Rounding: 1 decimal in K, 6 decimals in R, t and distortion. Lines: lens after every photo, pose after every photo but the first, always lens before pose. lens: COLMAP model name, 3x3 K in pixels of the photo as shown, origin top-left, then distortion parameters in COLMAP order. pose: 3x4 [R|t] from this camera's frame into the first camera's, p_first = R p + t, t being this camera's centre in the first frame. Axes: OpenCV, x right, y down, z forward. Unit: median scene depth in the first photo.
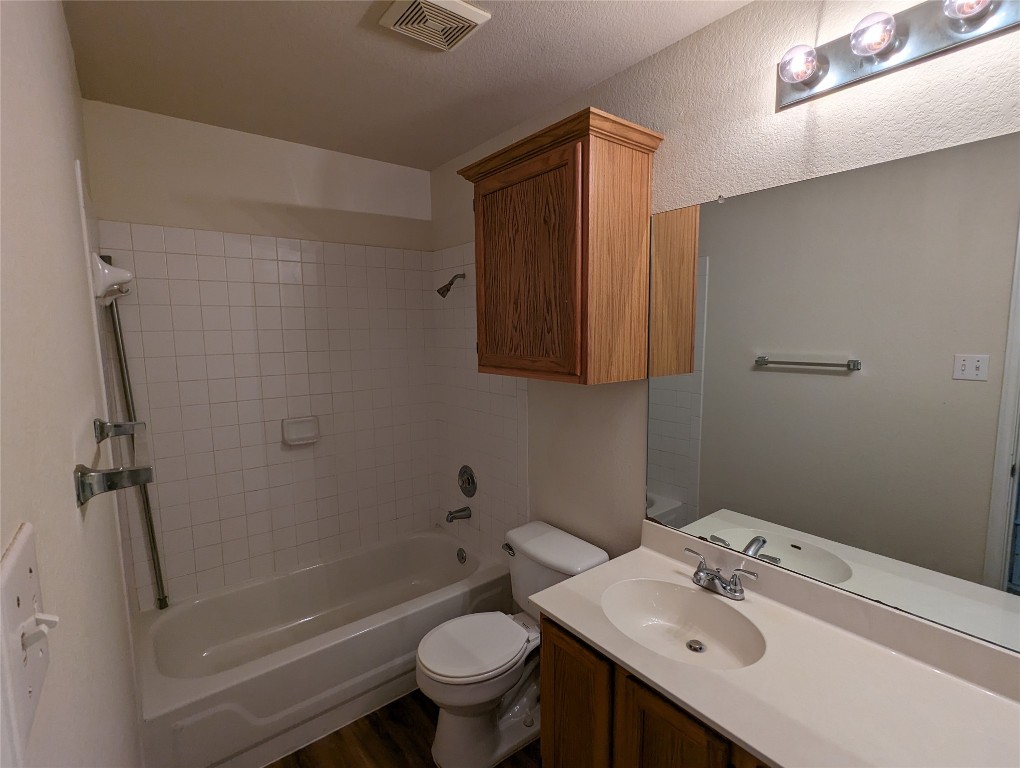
lens RADIAL K [[486.3, 0, 507.2], [0, 486.3, 383.9], [0, 0, 1]] dist [0.002663, 0.000617]
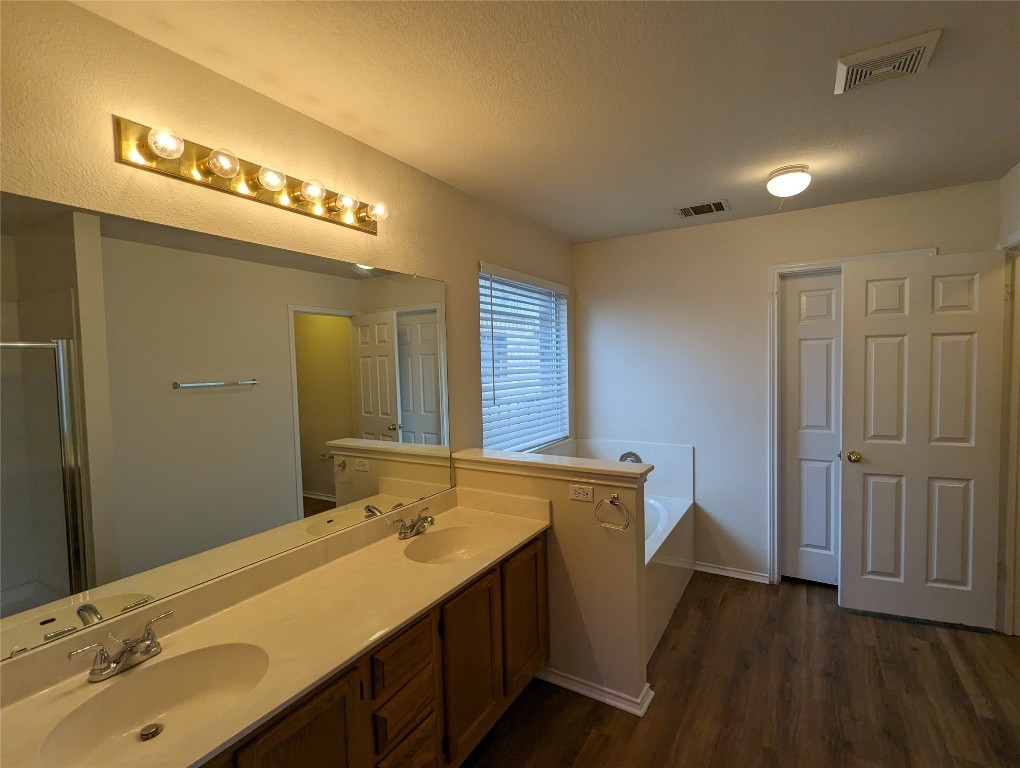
lens RADIAL K [[486.3, 0, 507.2], [0, 486.3, 383.9], [0, 0, 1]] dist [0.002663, 0.000617]
pose [[-0.358486, -0.025919, 0.933175, -0.653052], [0.128294, 0.988762, 0.076748, -0.064463], [-0.924678, 0.147234, -0.351132, 0.628200]]
